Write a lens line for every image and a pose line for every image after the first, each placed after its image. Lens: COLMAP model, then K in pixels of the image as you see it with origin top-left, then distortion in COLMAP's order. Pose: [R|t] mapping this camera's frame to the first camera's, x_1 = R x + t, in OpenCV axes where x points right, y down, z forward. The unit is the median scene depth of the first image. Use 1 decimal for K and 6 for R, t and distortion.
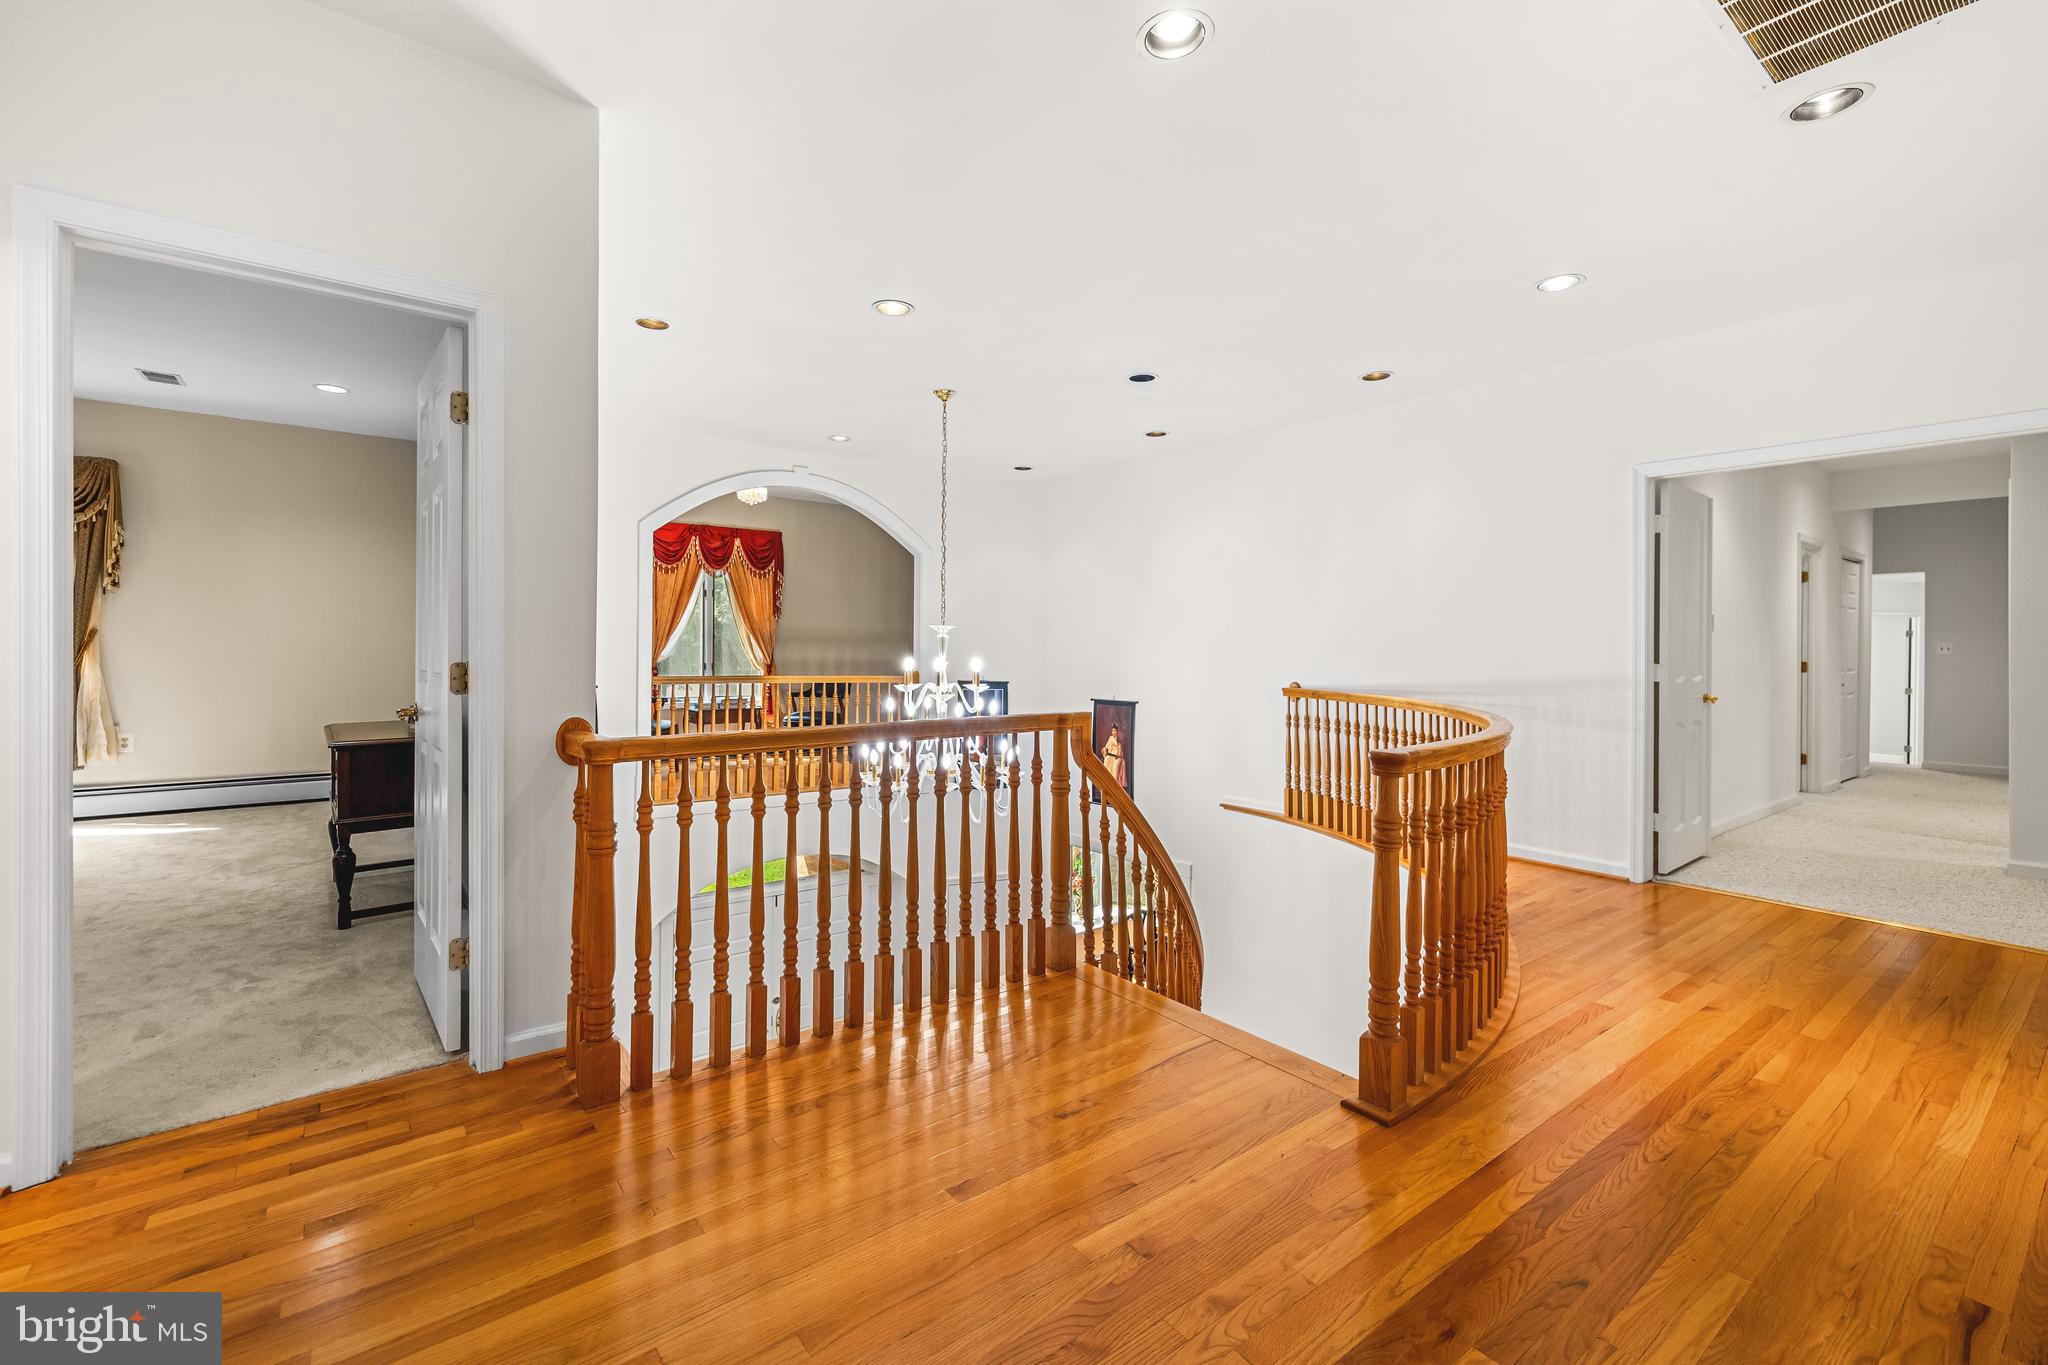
lens RADIAL K [[864.1, 0, 999.0], [0, 864.1, 651.6], [0, 0, 1]] dist [0.000394, -0.000151]
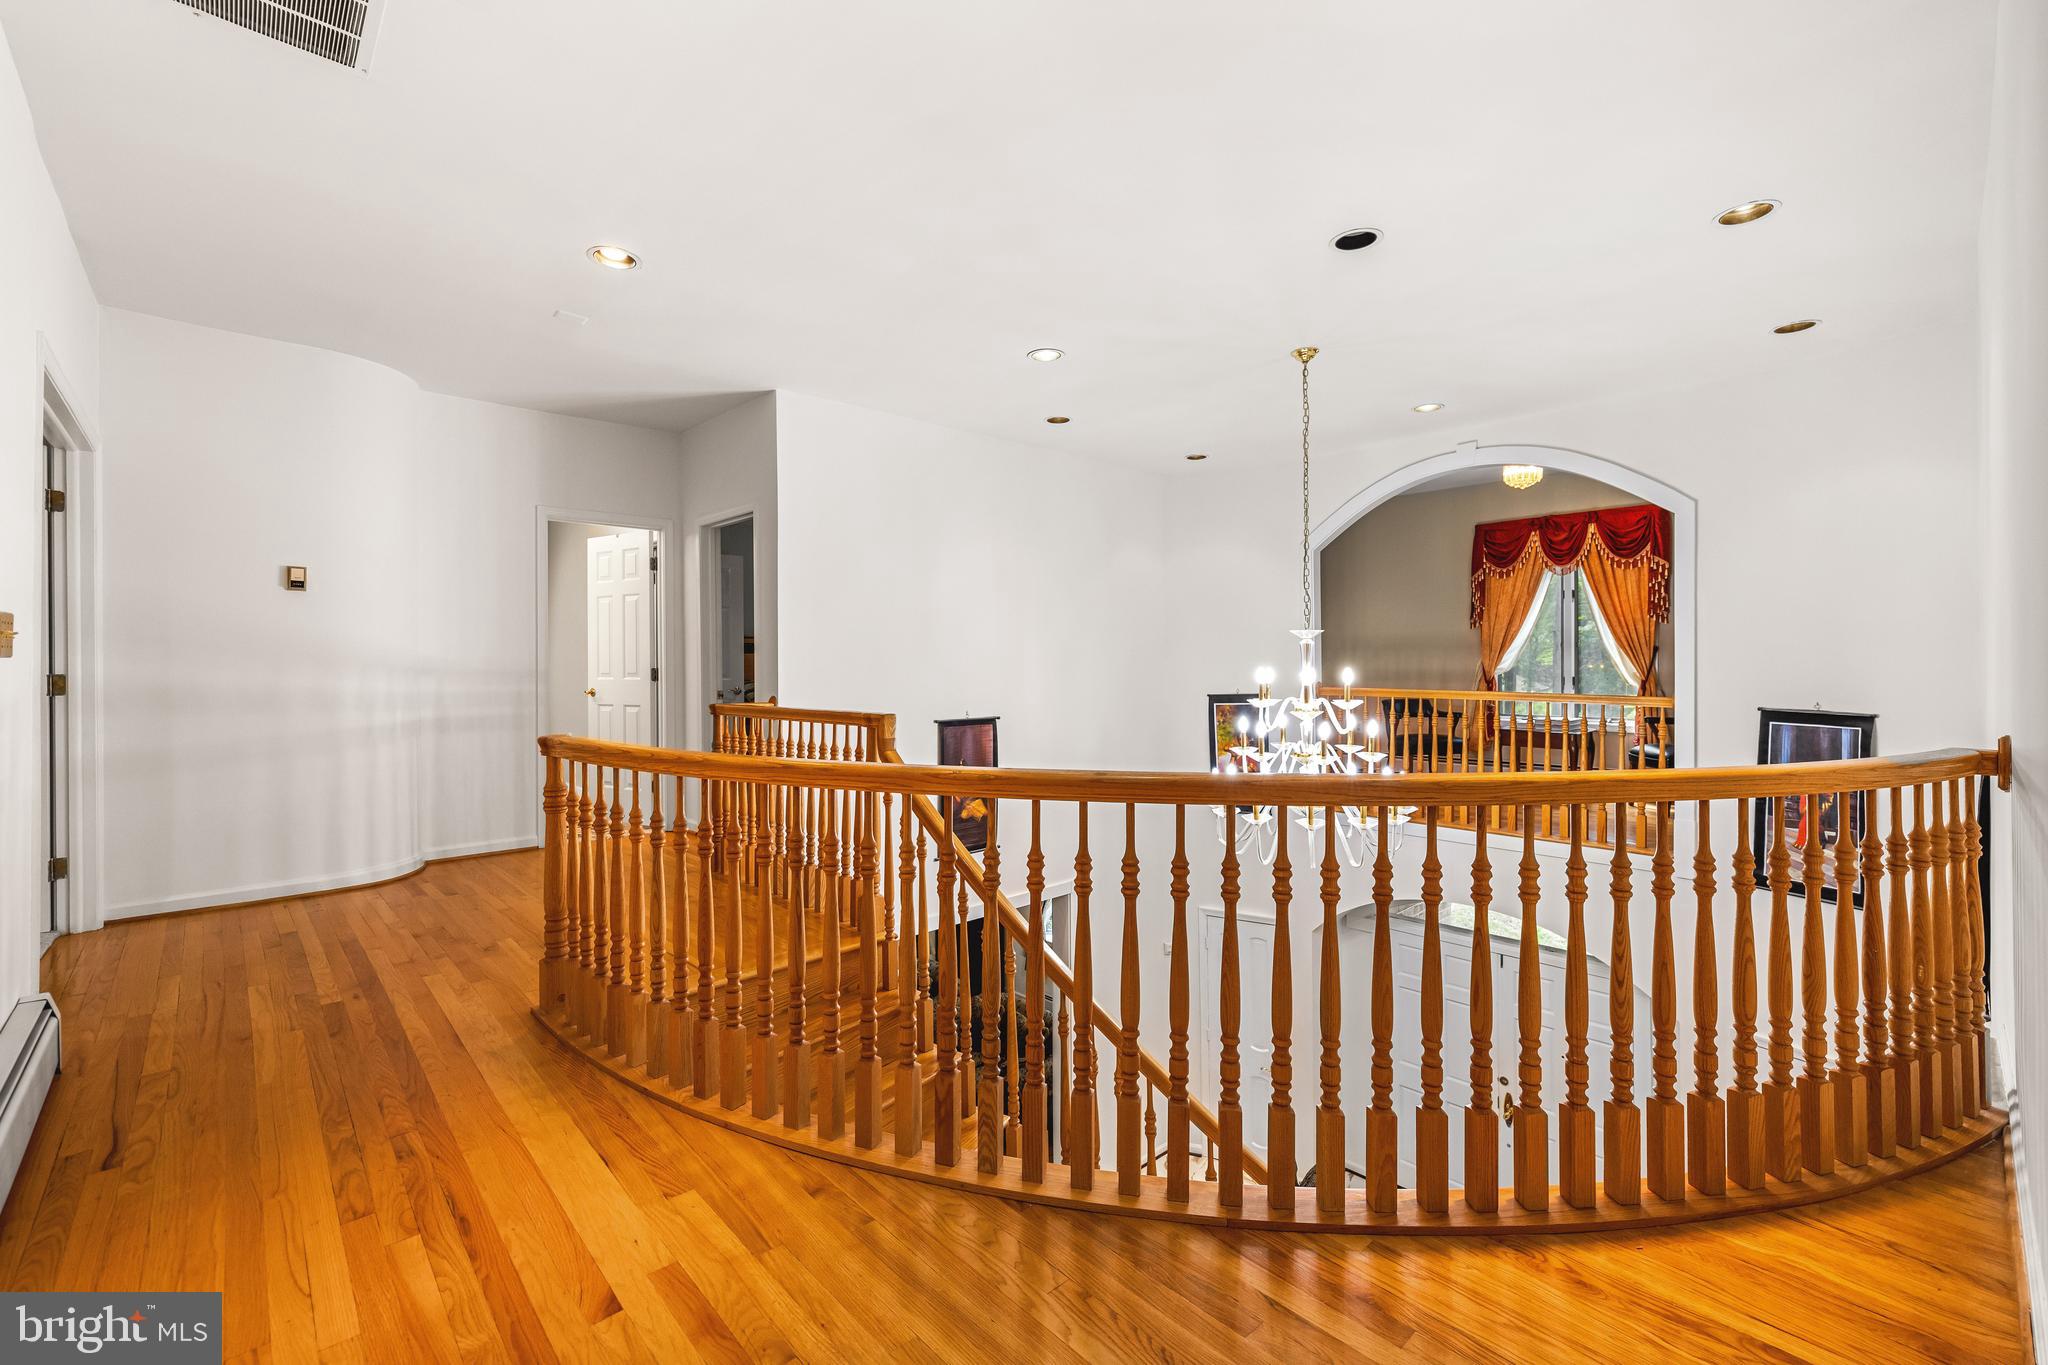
lens RADIAL K [[864.1, 0, 1022.5], [0, 864.1, 668.5], [0, 0, 1]] dist [0.000394, -0.000151]
pose [[0.110119, -0.002031, -0.993916, 0.732161], [0.001623, 0.999997, -0.001864, 0.008709], [0.993917, -0.001408, 0.110122, 0.631523]]
